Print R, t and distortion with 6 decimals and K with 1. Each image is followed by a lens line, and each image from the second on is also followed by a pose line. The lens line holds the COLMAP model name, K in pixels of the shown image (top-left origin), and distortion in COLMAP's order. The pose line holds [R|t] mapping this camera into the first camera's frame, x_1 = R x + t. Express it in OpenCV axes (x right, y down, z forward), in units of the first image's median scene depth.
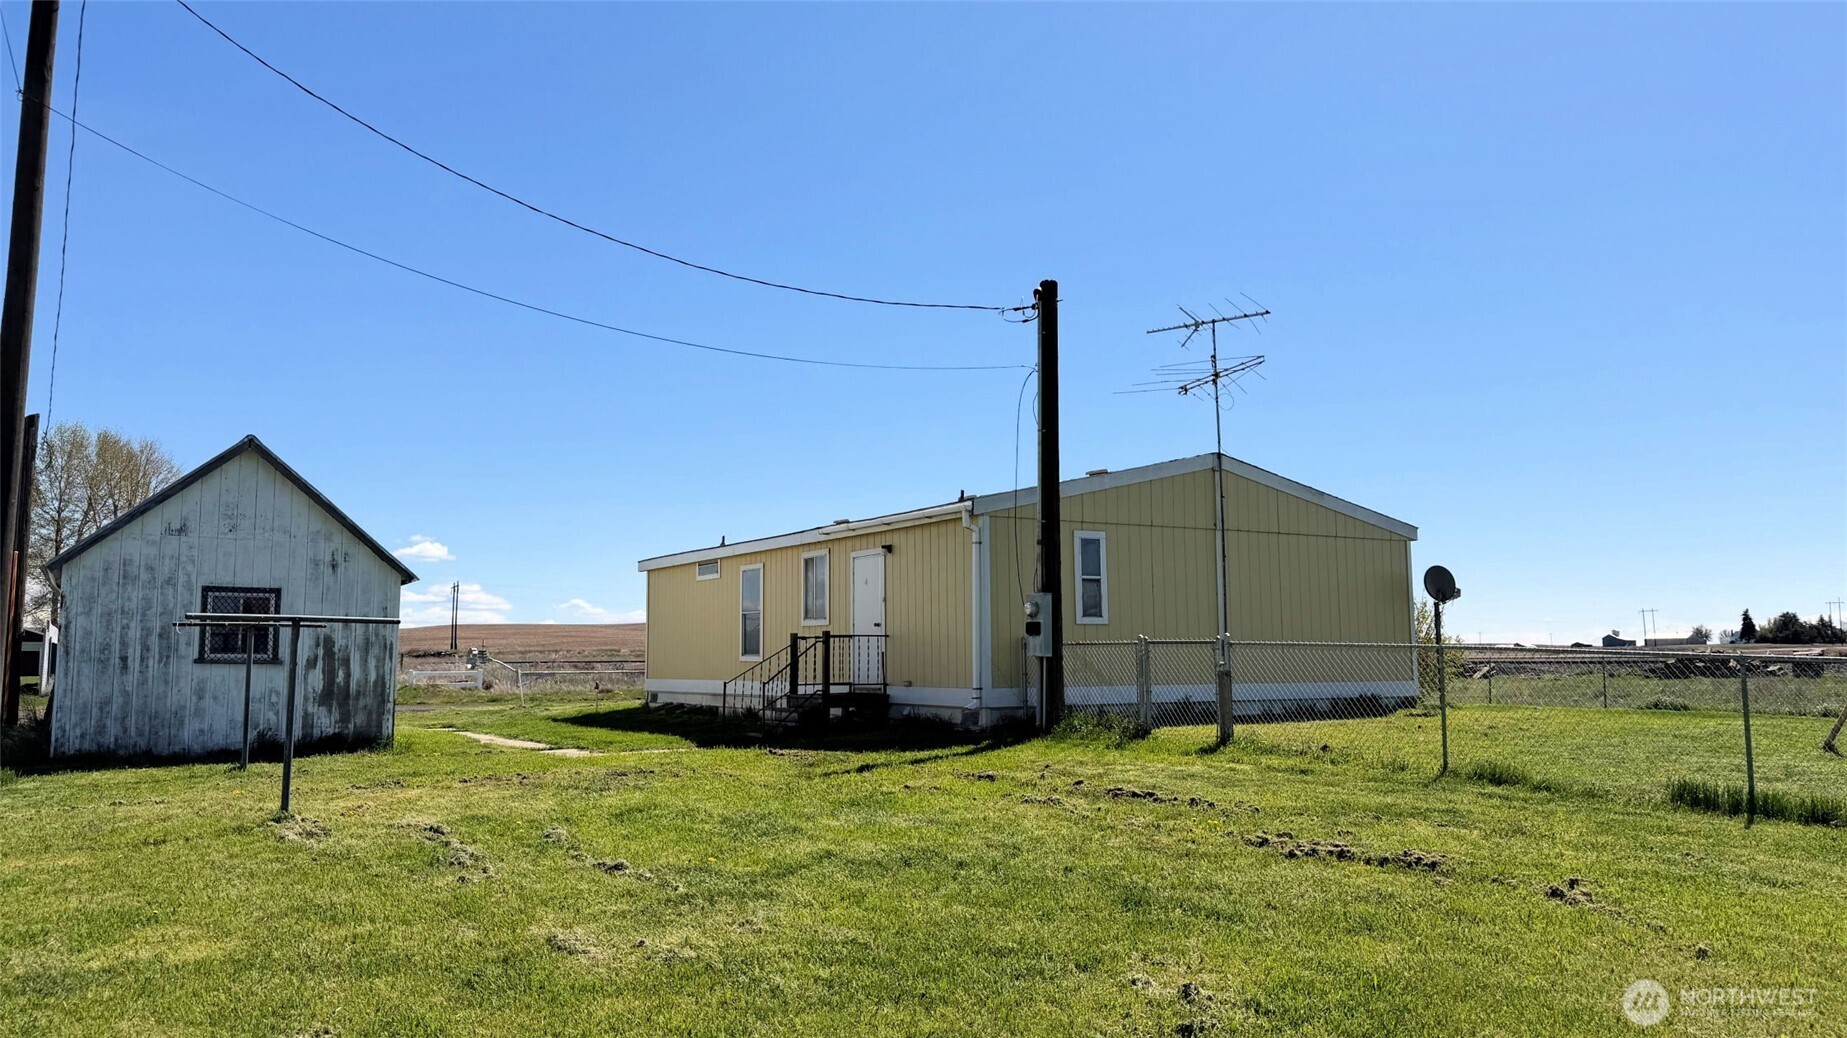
lens RADIAL K [[1321.4, 0, 915.2], [0, 1321.4, 523.3], [0, 0, 1]] dist [0.022932, -0.022096]
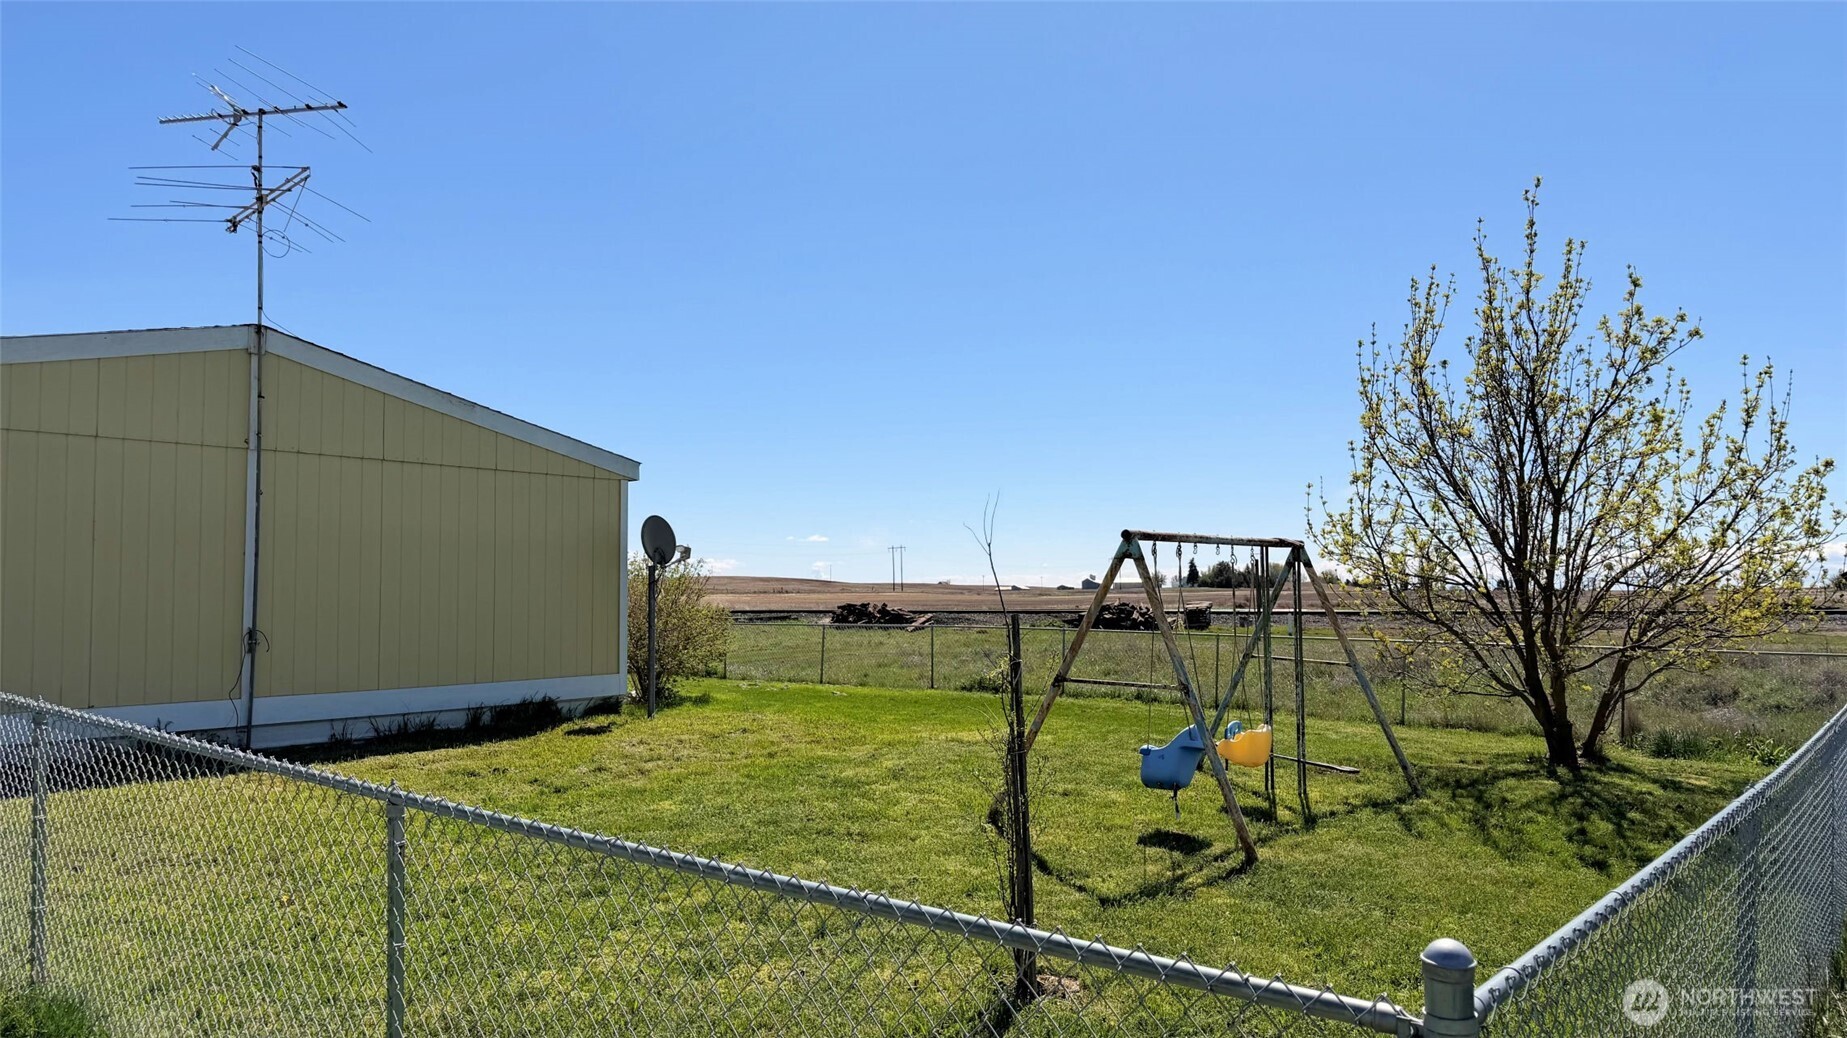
lens RADIAL K [[1321.4, 0, 931.4], [0, 1321.4, 516.1], [0, 0, 1]] dist [0.022932, -0.022096]
pose [[0.935577, 0.027568, 0.352046, 0.293167], [-0.041870, 0.998575, 0.033076, 0.002219], [-0.350633, -0.045685, 0.935398, 0.288651]]
